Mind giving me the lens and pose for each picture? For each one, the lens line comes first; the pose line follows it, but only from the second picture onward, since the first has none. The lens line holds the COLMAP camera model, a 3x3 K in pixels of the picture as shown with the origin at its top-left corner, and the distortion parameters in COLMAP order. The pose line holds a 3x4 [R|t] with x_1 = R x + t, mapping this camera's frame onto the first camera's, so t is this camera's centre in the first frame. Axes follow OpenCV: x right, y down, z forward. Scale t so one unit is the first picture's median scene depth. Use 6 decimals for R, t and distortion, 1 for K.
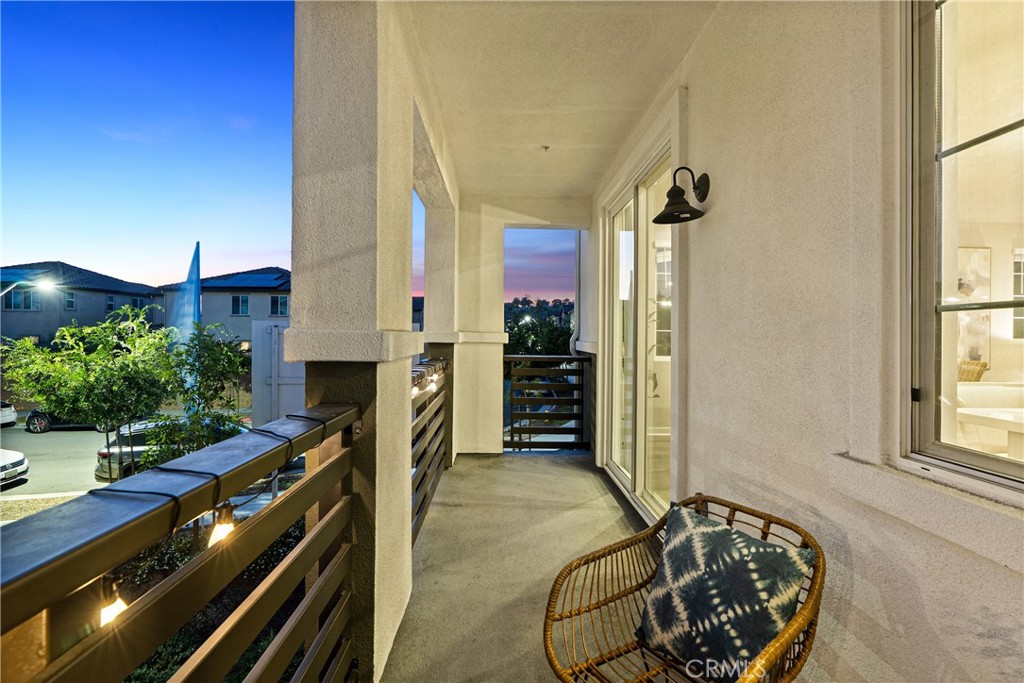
lens RADIAL K [[494.1, 0, 512.0], [0, 494.1, 341.5], [0, 0, 1]] dist [0.001789, 0.000106]
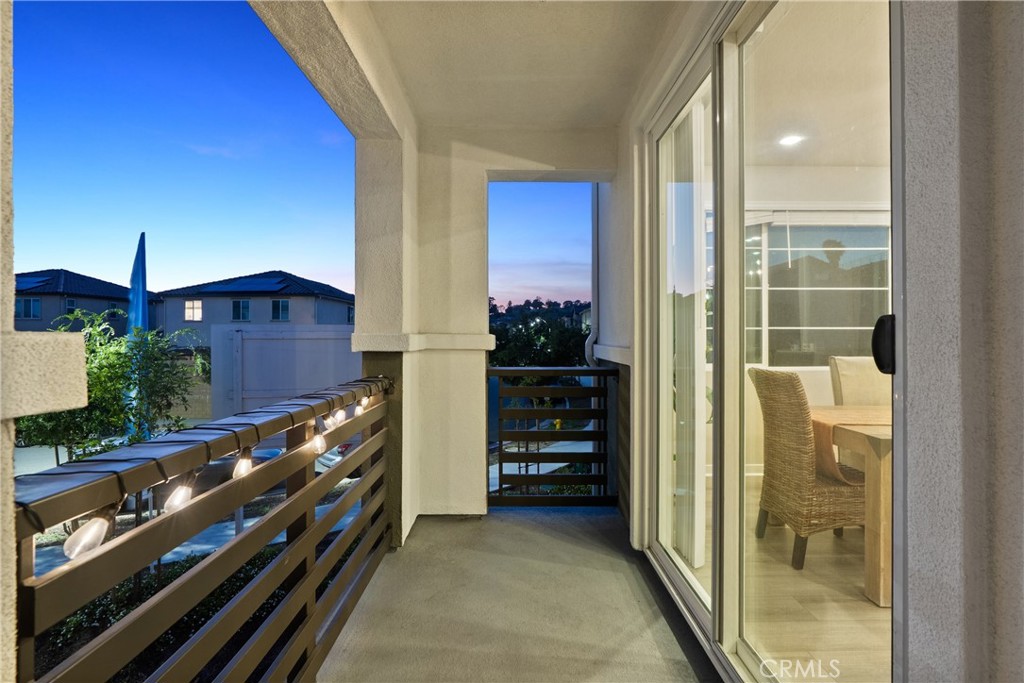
lens RADIAL K [[473.0, 0, 510.6], [0, 473.0, 365.6], [0, 0, 1]] dist [-0.000377, -0.000087]
pose [[0.999415, -0.012586, -0.031798, 0.034691], [0.014076, 0.998792, 0.047087, -0.004657], [0.031167, -0.047507, 0.998385, 0.350575]]
